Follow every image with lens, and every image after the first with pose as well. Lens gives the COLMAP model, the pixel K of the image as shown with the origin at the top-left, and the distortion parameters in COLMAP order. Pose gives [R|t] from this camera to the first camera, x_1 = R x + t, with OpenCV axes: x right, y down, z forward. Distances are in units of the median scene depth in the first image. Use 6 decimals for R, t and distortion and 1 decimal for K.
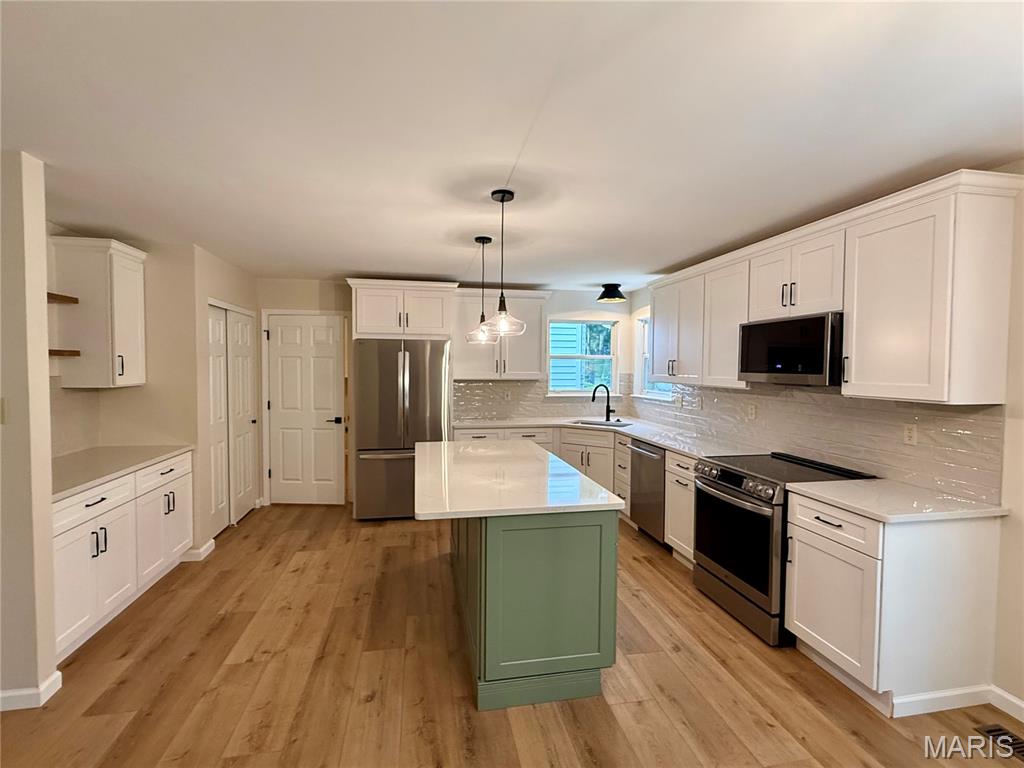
lens RADIAL K [[484.0, 0, 510.8], [0, 484.0, 384.8], [0, 0, 1]] dist [0.004318, 0.000508]
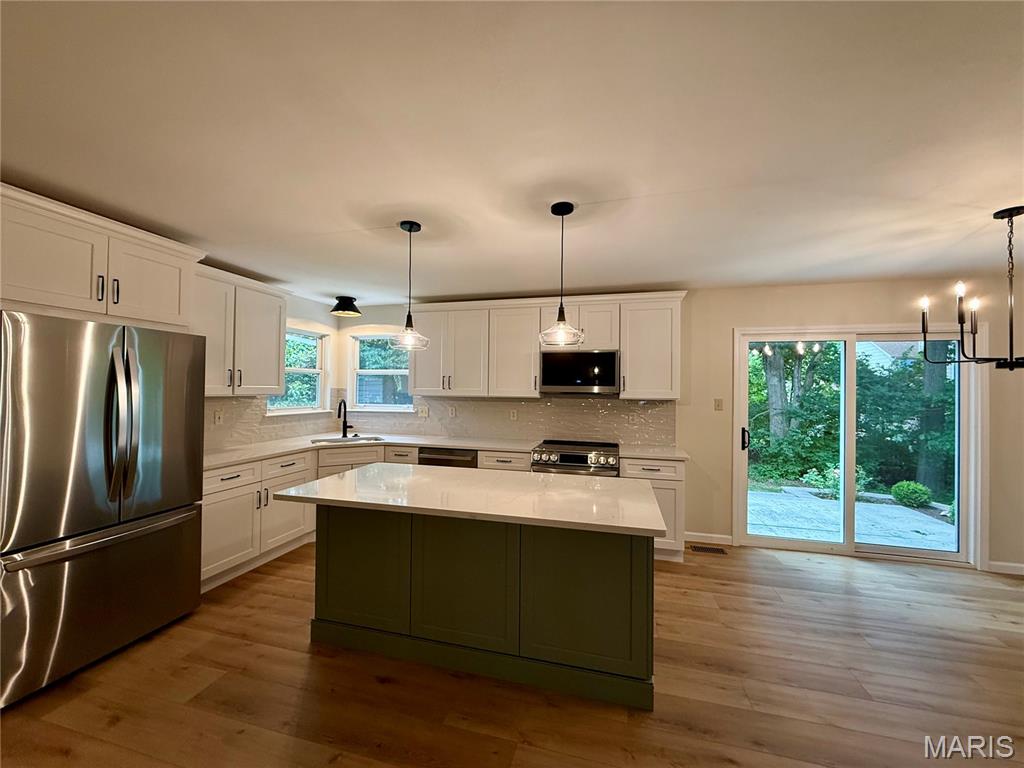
lens RADIAL K [[409.6, 0, 509.7], [0, 409.6, 383.0], [0, 0, 1]] dist [0.000997, -0.000042]
pose [[0.439227, 0.011959, 0.898296, -0.500026], [0.028333, 0.999230, -0.027157, -0.002306], [-0.897929, 0.037380, 0.438550, 0.438909]]
